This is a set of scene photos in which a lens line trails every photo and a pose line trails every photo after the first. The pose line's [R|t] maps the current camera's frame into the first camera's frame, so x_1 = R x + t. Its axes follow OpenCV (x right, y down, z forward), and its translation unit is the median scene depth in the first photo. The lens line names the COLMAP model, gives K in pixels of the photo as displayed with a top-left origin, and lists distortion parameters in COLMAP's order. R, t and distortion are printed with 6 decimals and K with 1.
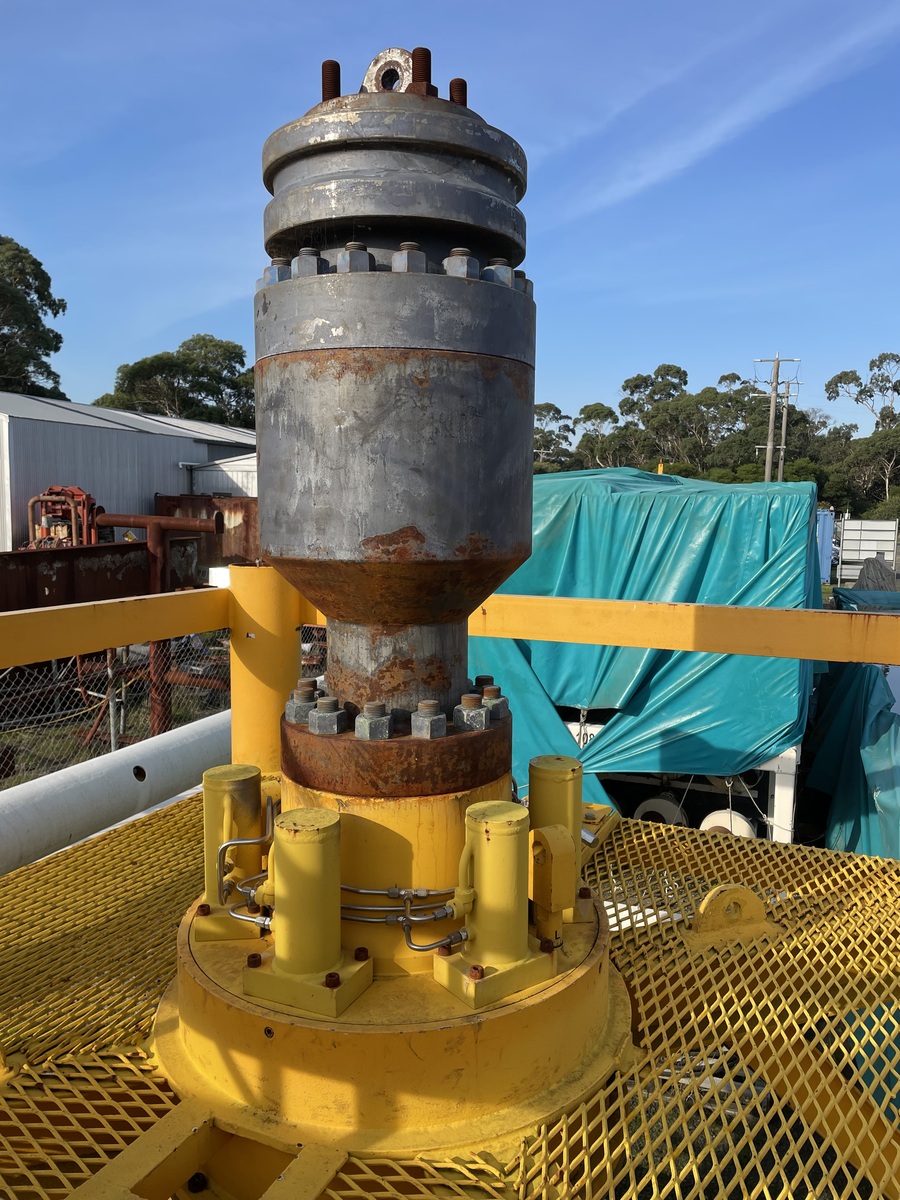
lens RADIAL K [[894.9, 0, 450.0], [0, 894.9, 600.0], [0, 0, 1]] dist [0.100324, -0.130132]
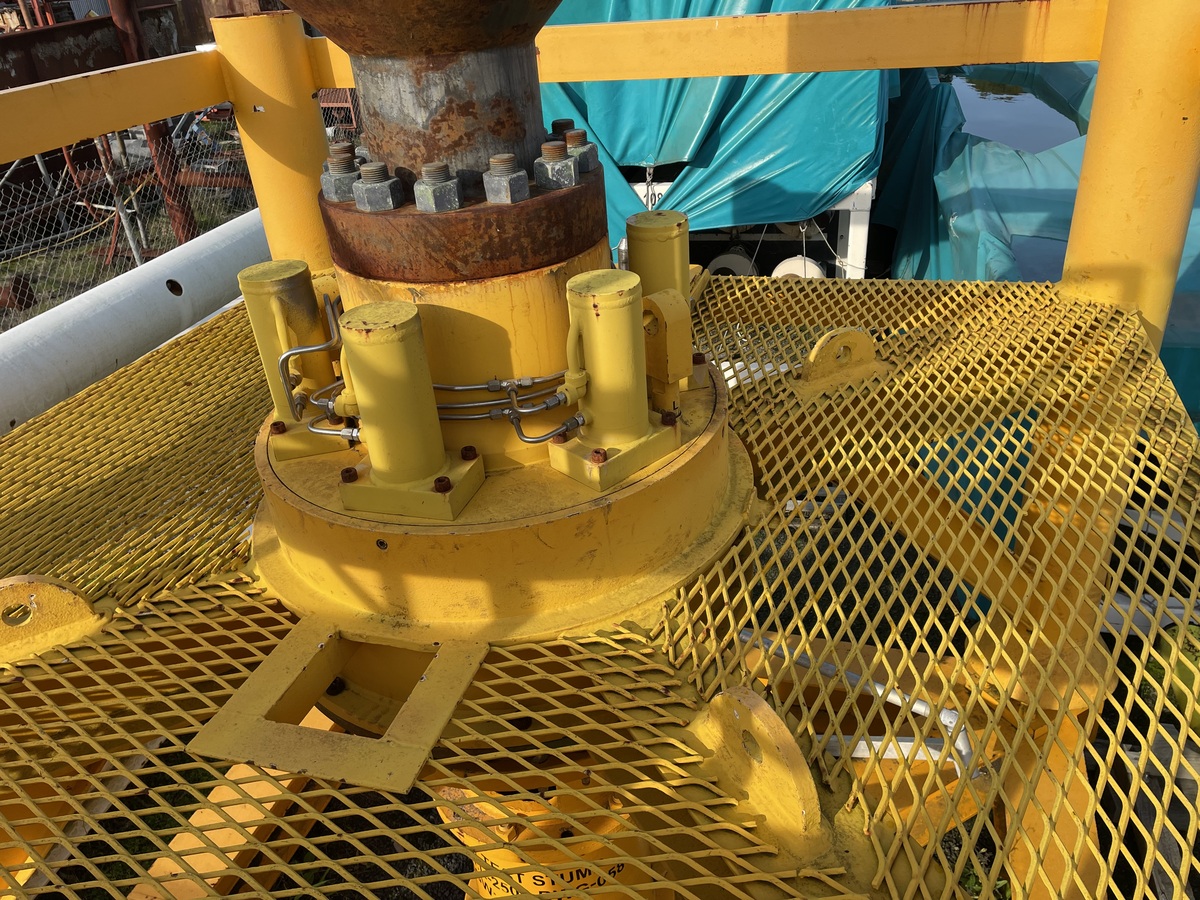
lens RADIAL K [[894.9, 0, 600.0], [0, 894.9, 450.0], [0, 0, 1]] dist [0.100324, -0.130132]
pose [[0.988667, -0.129216, 0.076423, -0.033174], [0.088275, 0.912141, 0.400259, 0.038276], [-0.121429, -0.388976, 0.913210, 0.155561]]
